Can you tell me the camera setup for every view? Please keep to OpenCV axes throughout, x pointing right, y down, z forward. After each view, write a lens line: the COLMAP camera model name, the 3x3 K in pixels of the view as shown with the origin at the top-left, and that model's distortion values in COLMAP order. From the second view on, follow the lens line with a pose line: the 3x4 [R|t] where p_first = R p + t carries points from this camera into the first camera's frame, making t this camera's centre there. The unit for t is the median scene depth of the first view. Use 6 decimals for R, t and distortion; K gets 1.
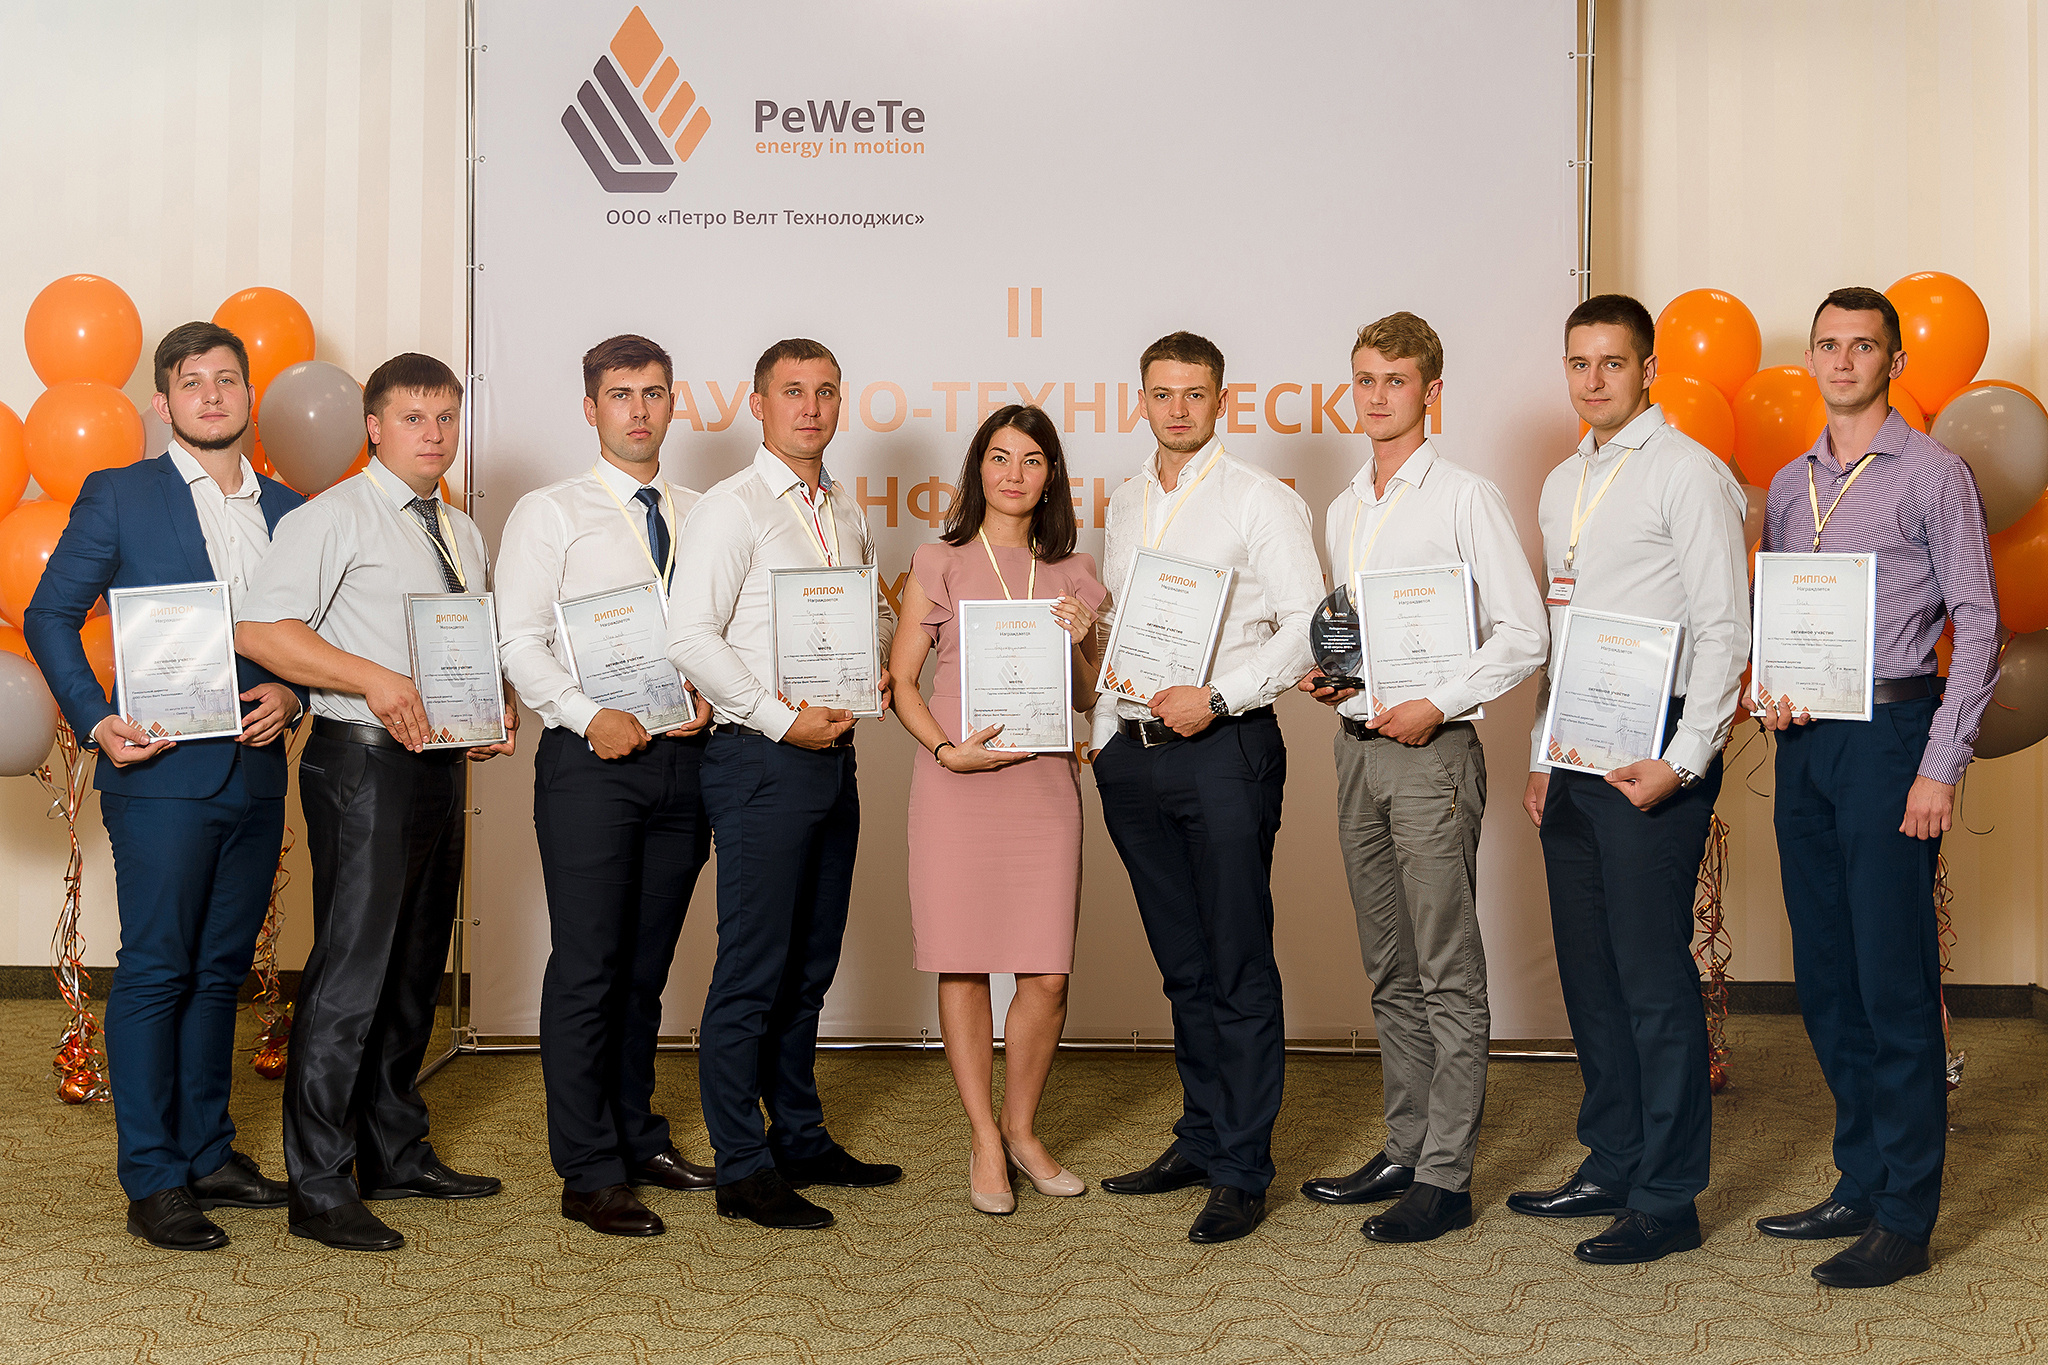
lens RADIAL K [[2475.4, 0, 943.3], [0, 2475.4, 544.3], [0, 0, 1]] dist [-0.012696, 0.049153]
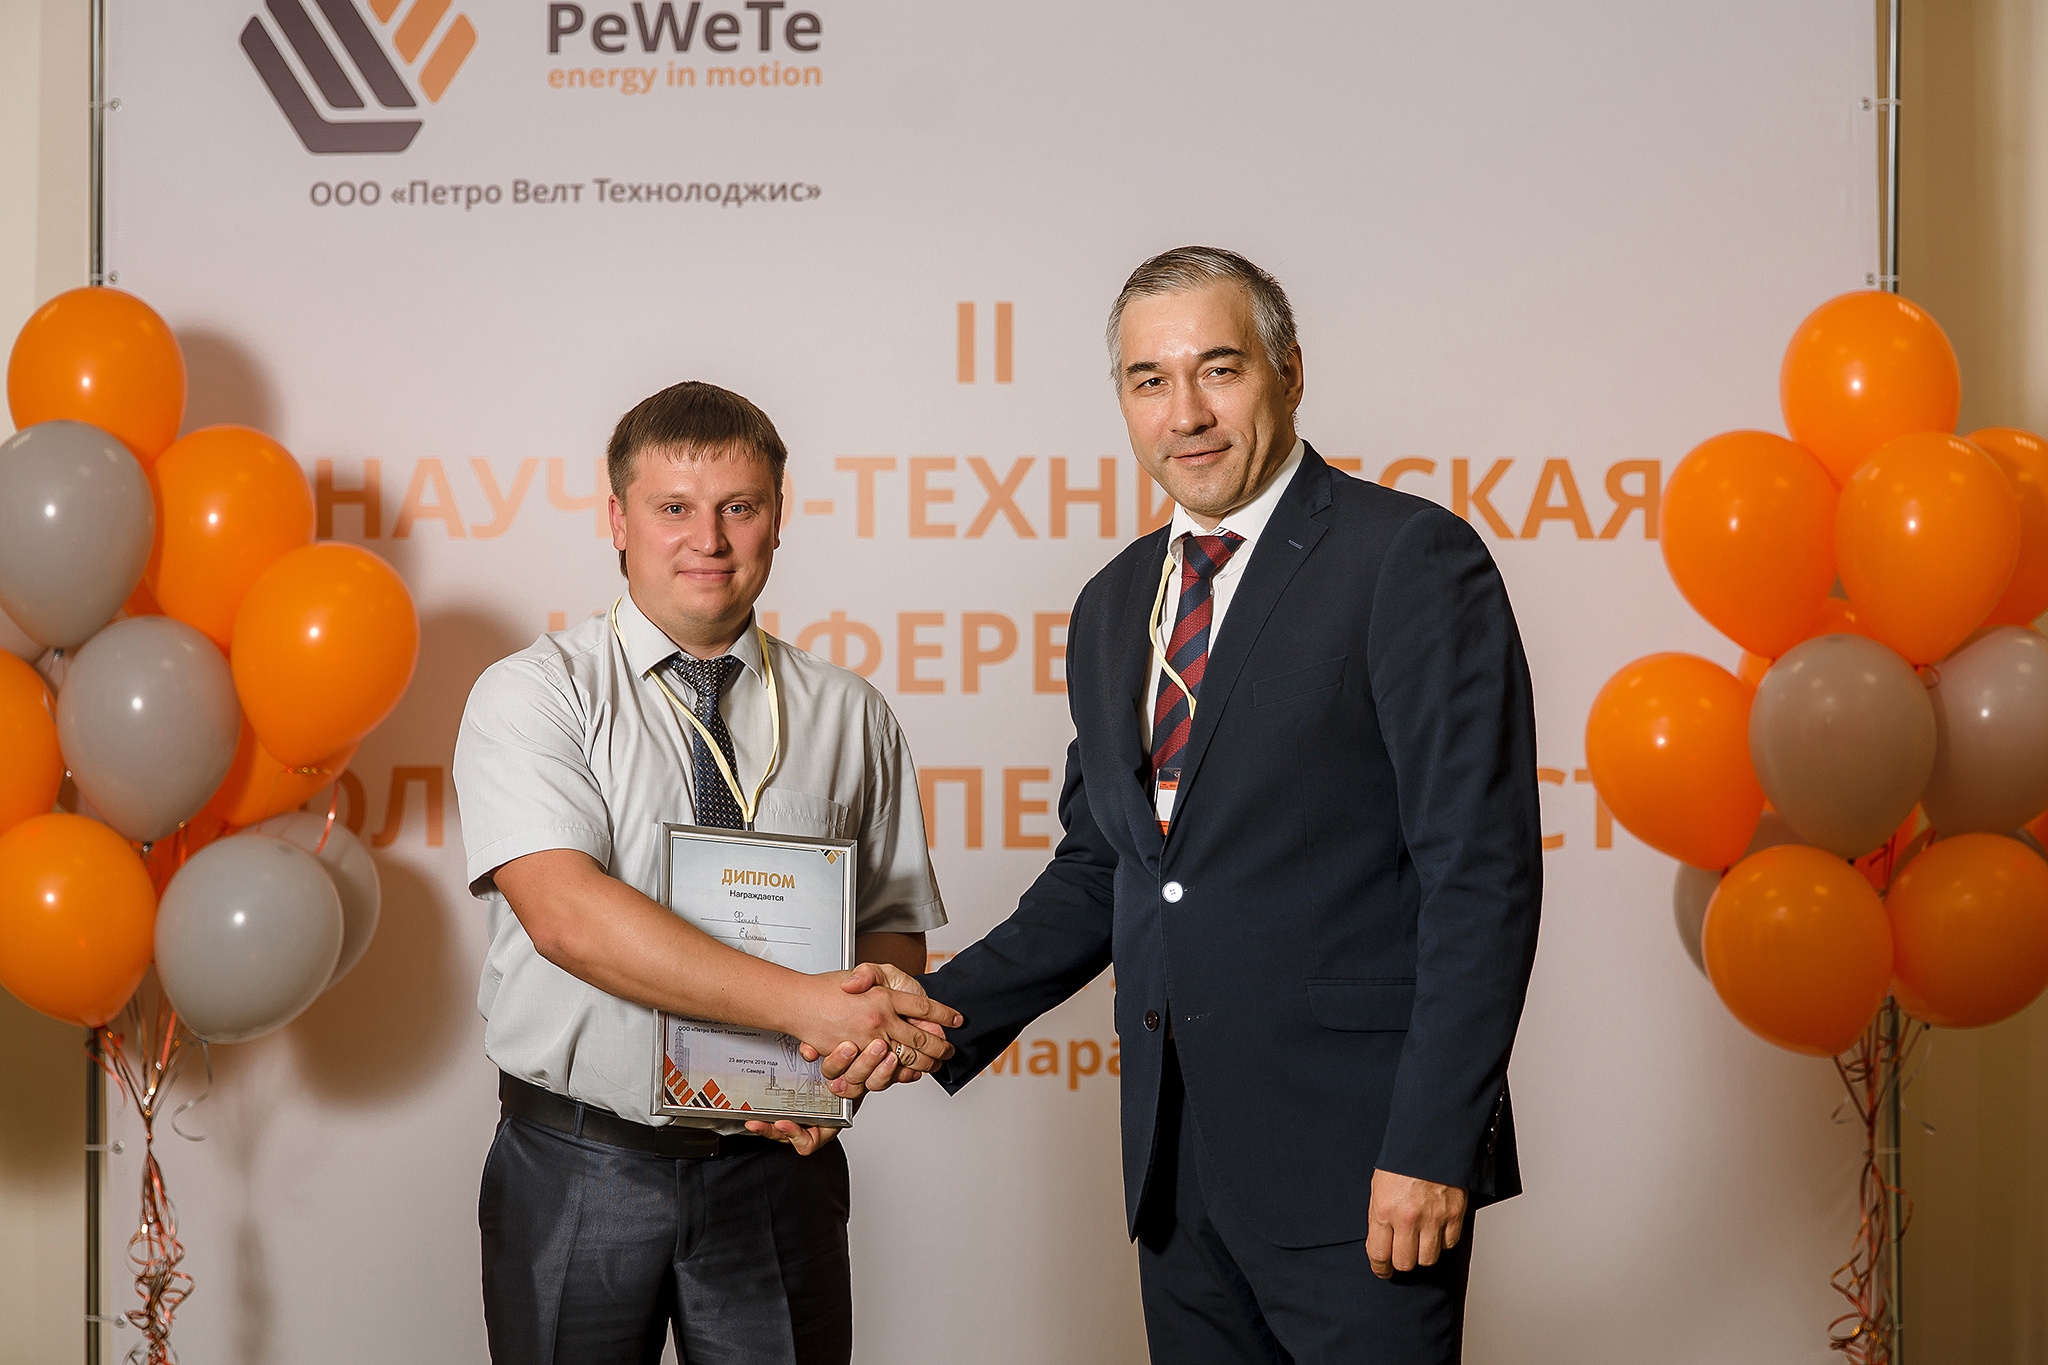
lens RADIAL K [[2780.6, 0, 1002.3], [0, 2780.6, 725.4], [0, 0, 1]] dist [-0.126708, 0.056498]
pose [[0.999993, -0.003452, 0.001244, 0.035859], [0.003405, 0.999343, 0.036092, -0.023594], [-0.001368, -0.036088, 0.999348, 0.308500]]
